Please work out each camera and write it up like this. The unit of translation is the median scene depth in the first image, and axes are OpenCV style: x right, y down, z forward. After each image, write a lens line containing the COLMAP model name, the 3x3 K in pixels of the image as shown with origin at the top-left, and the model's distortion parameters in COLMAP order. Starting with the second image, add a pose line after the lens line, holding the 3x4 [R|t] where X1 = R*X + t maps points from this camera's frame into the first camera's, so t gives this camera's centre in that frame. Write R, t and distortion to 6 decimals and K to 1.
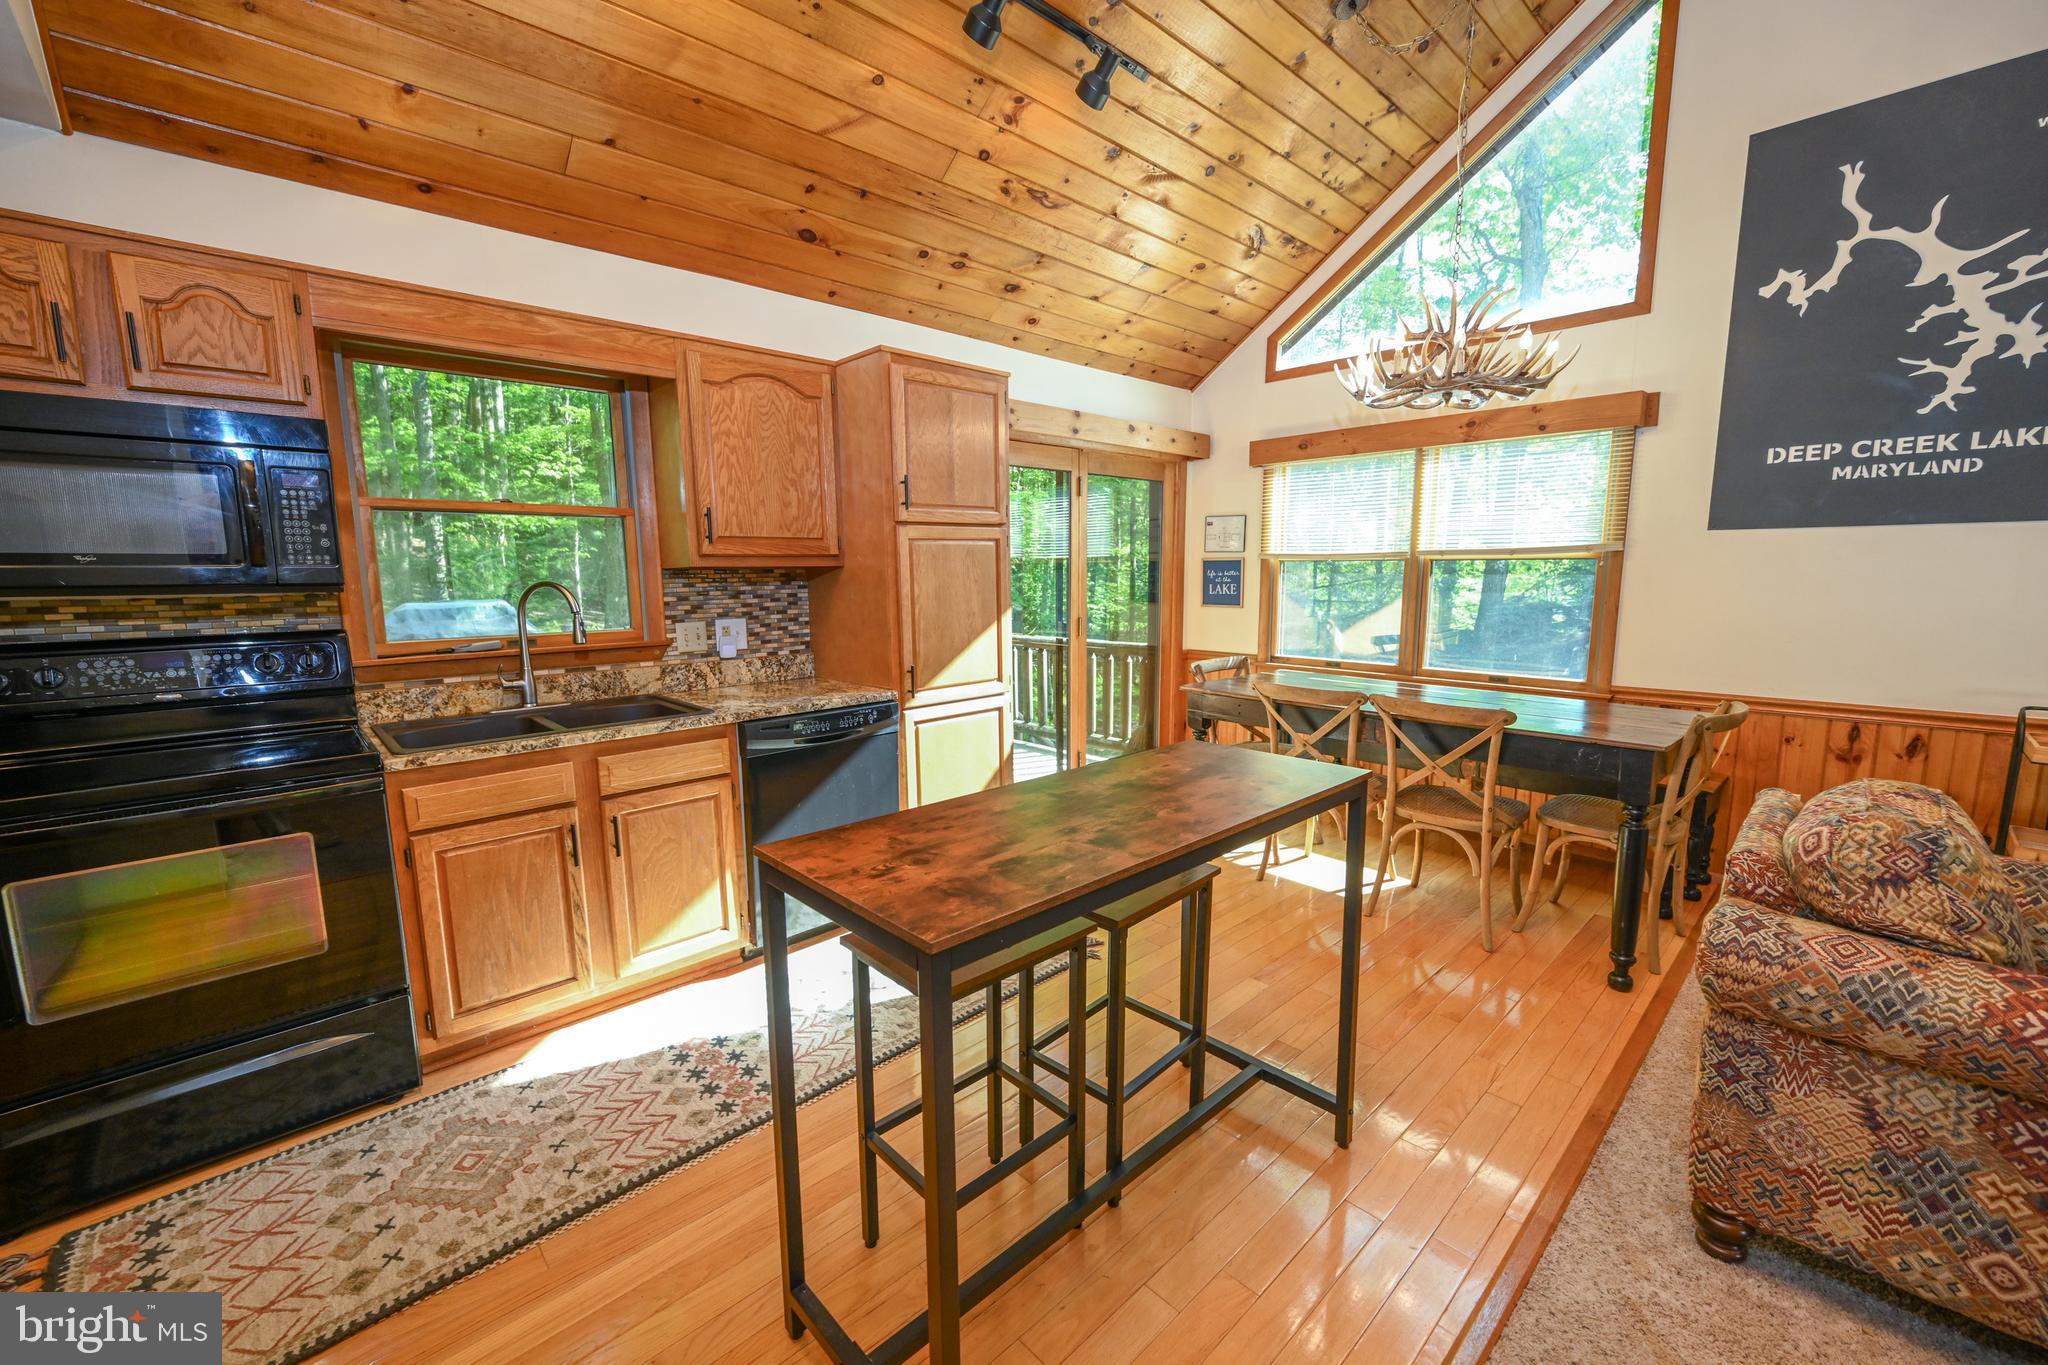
lens RADIAL K [[824.6, 0, 1024.0], [0, 824.6, 682.5], [0, 0, 1]] dist [-0.001067, 0.000294]
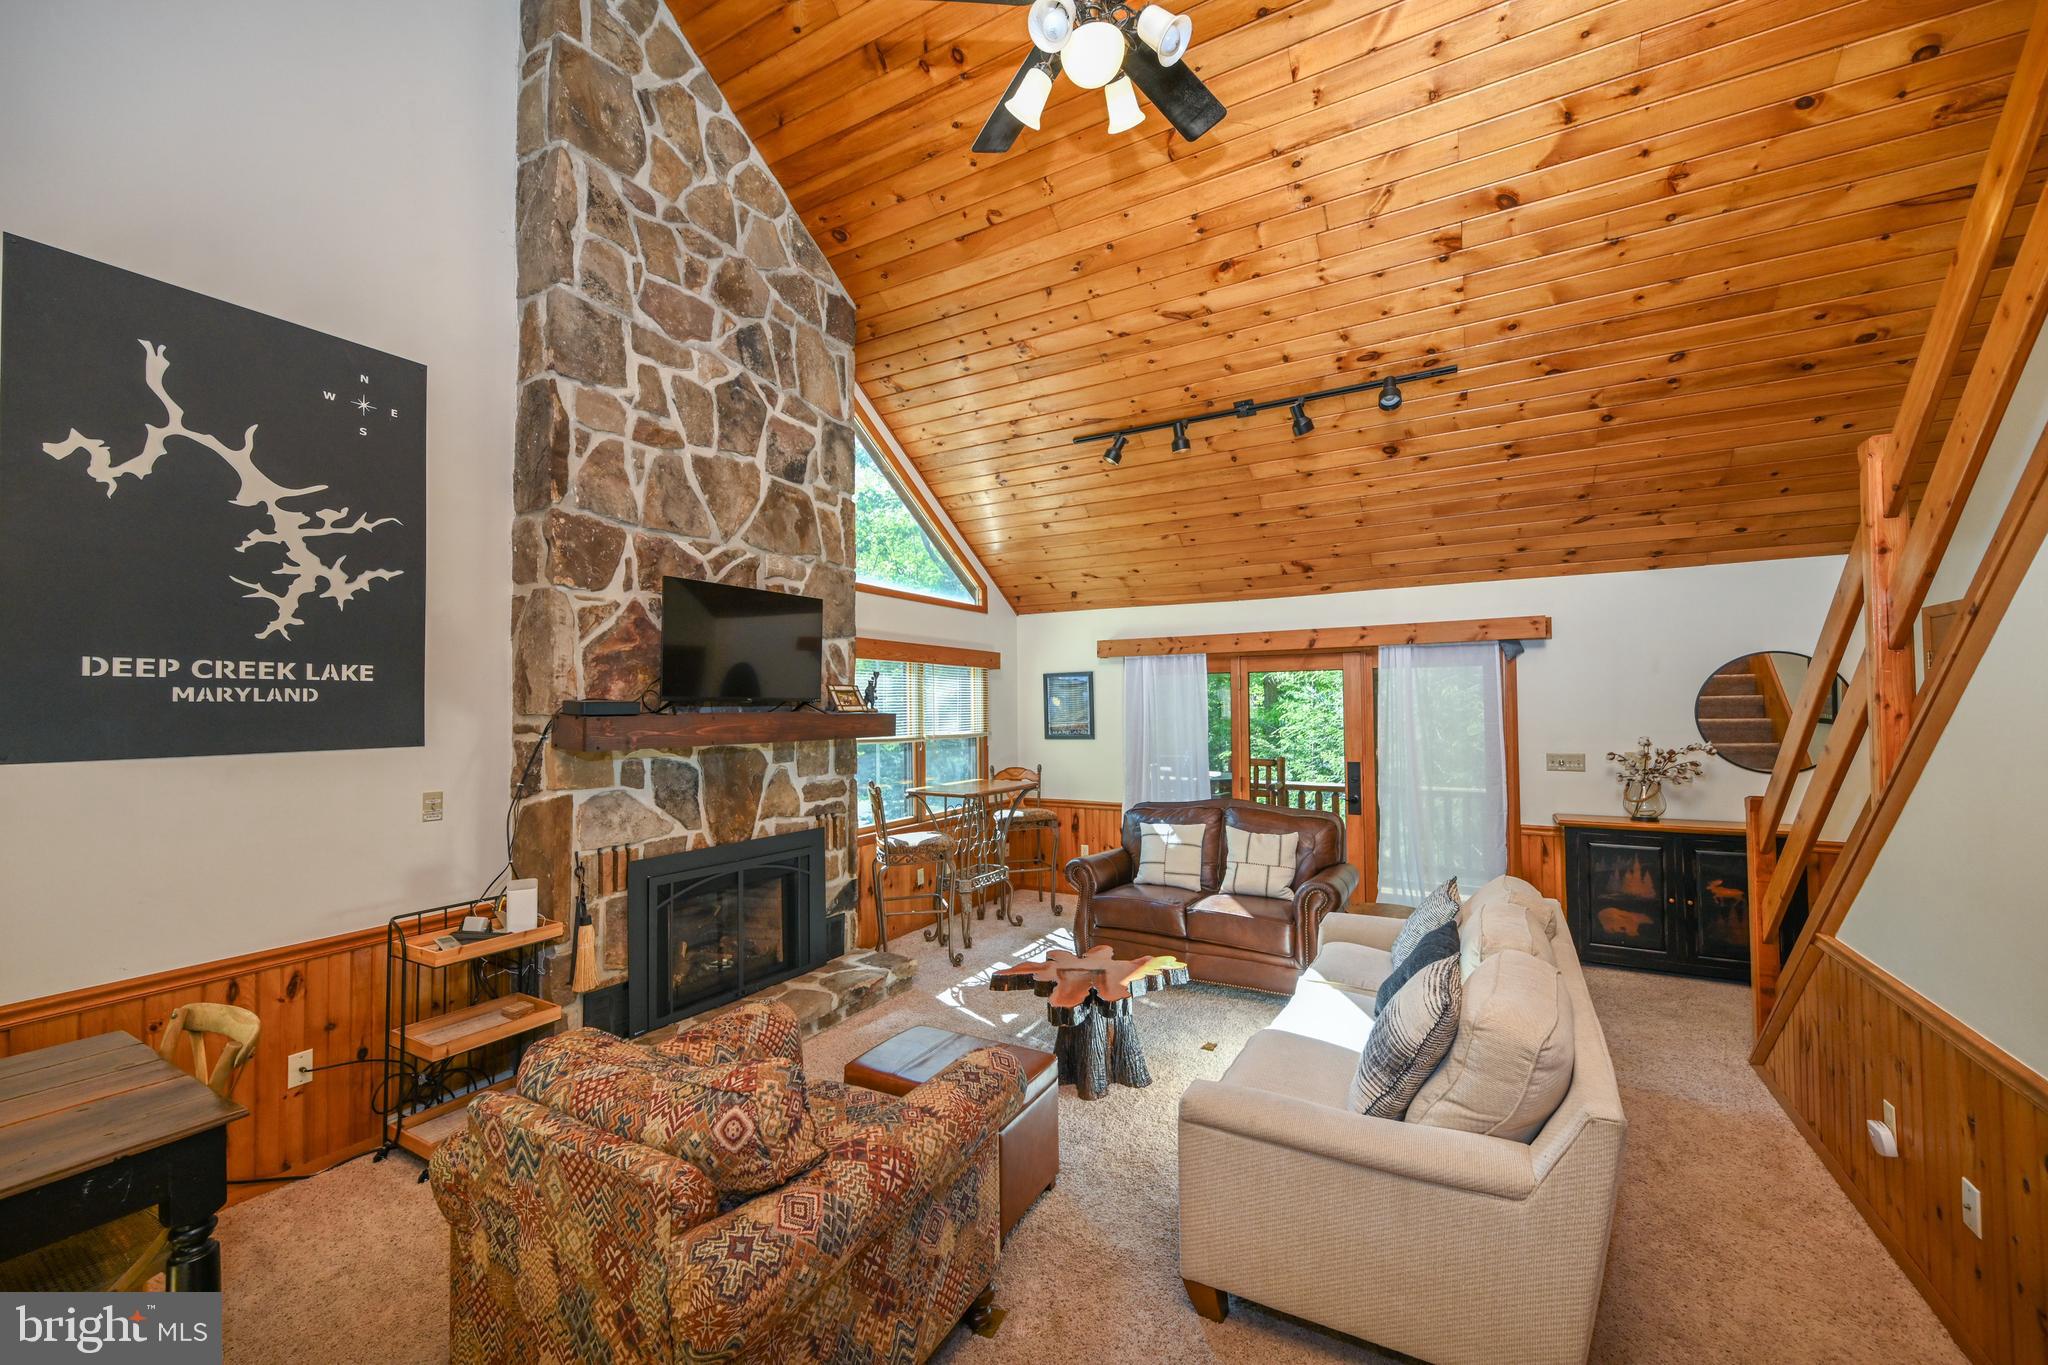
lens RADIAL K [[802.0, 0, 1021.4], [0, 802.0, 687.6], [0, 0, 1]] dist [-0.001460, -0.000290]
pose [[-0.291637, 0.031890, 0.955997, -0.051898], [0.144109, 0.989501, 0.010955, -0.150883], [-0.945611, 0.140963, -0.293171, 0.438649]]
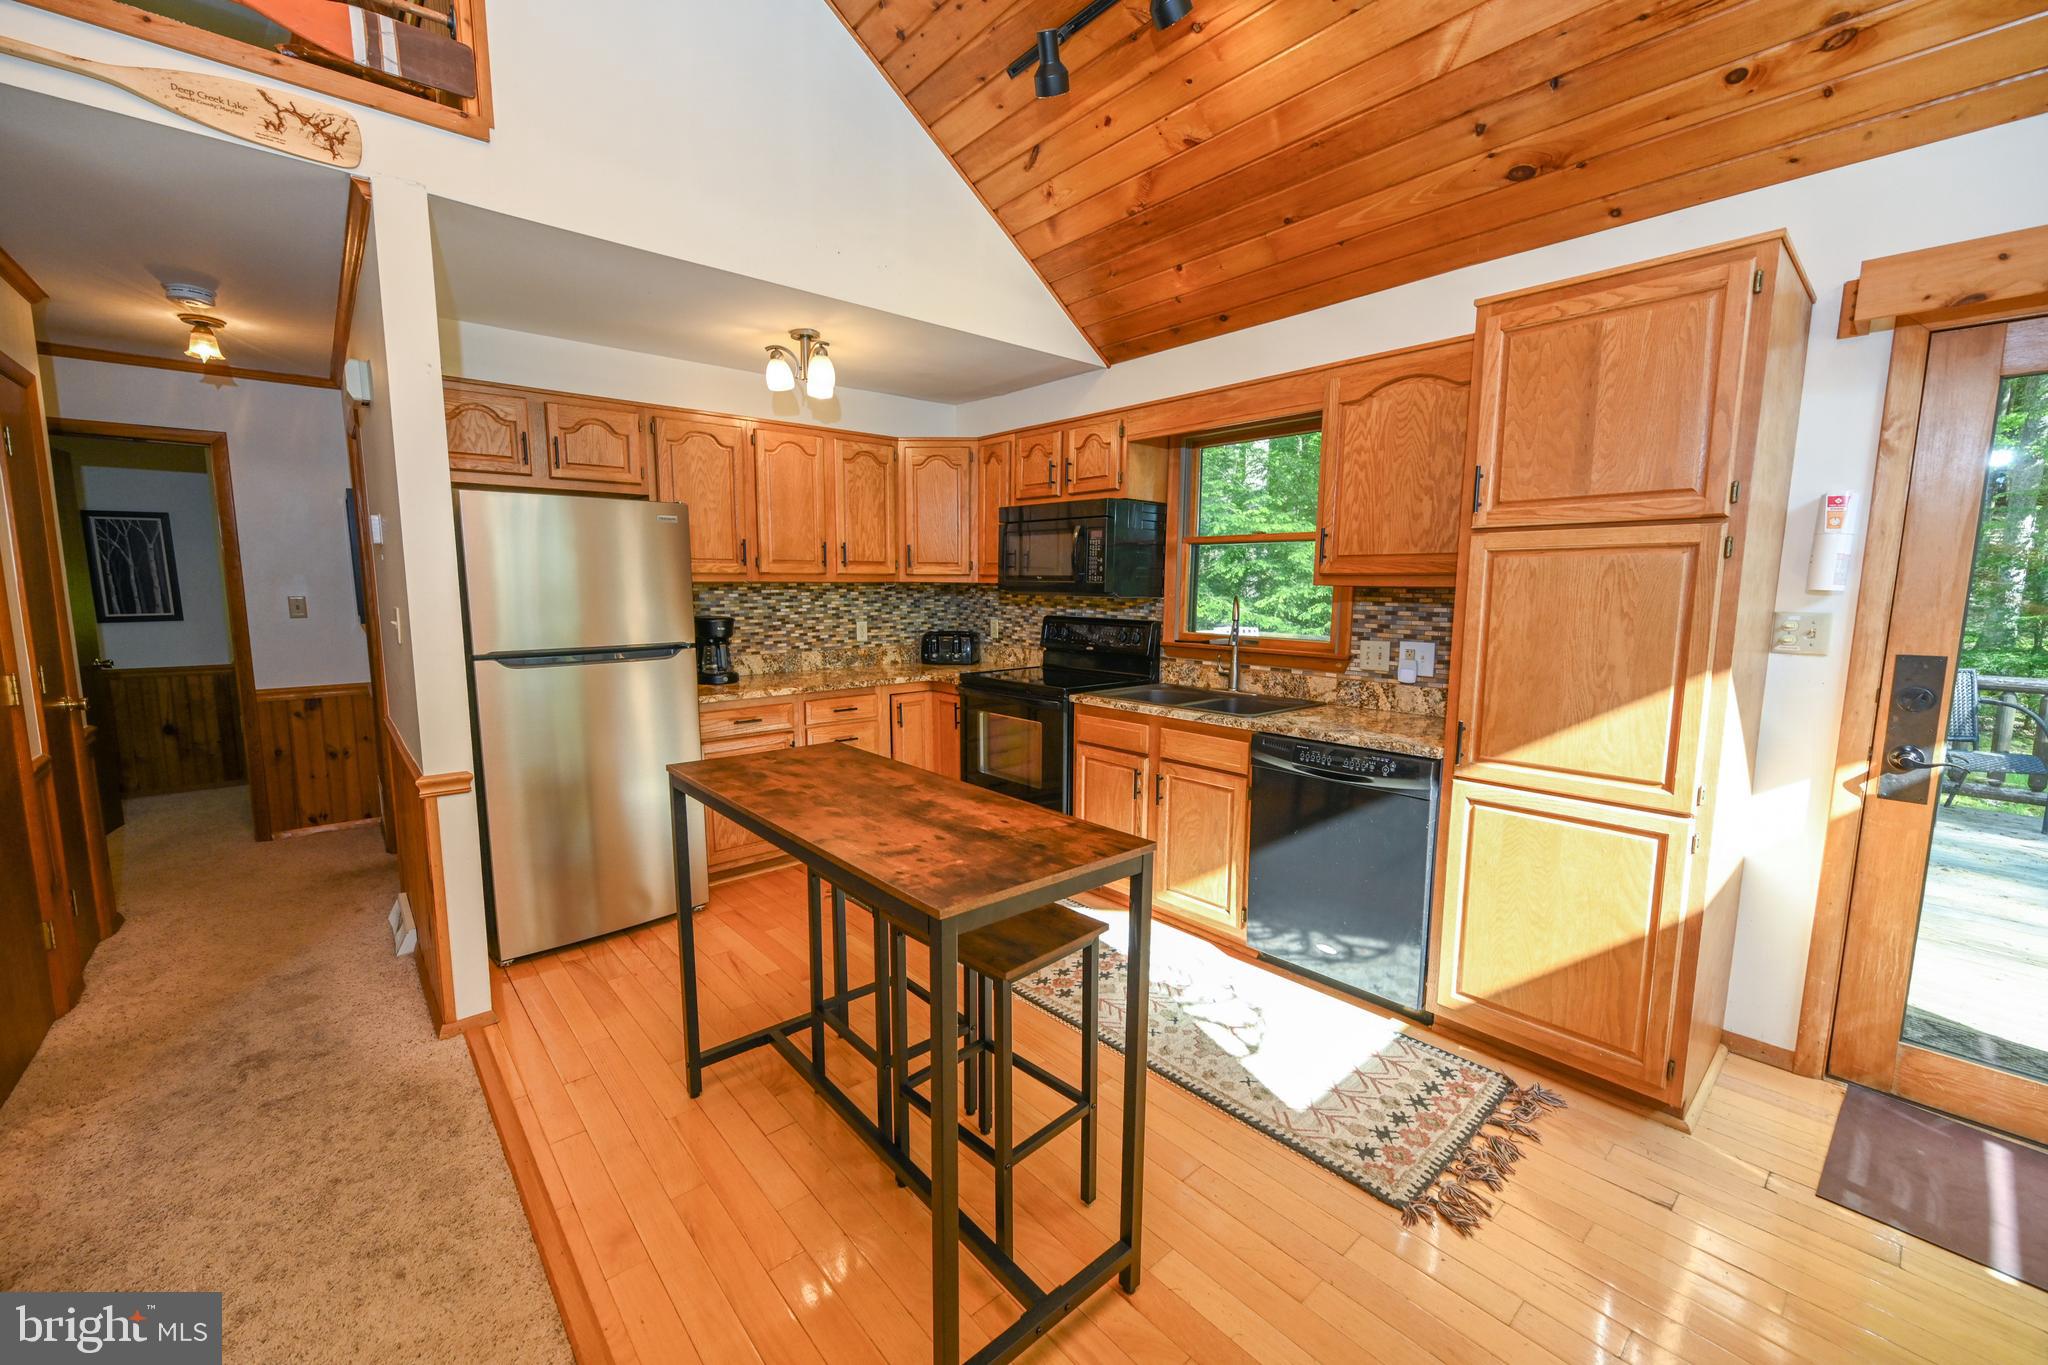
lens RADIAL K [[811.1, 0, 1020.6], [0, 811.1, 683.2], [0, 0, 1]] dist [-0.000815, 0.000114]
pose [[-0.041538, 0.132203, -0.990352, 0.620615], [-0.144658, 0.979968, 0.136884, -0.099847], [0.988609, 0.148948, -0.021582, 0.634544]]
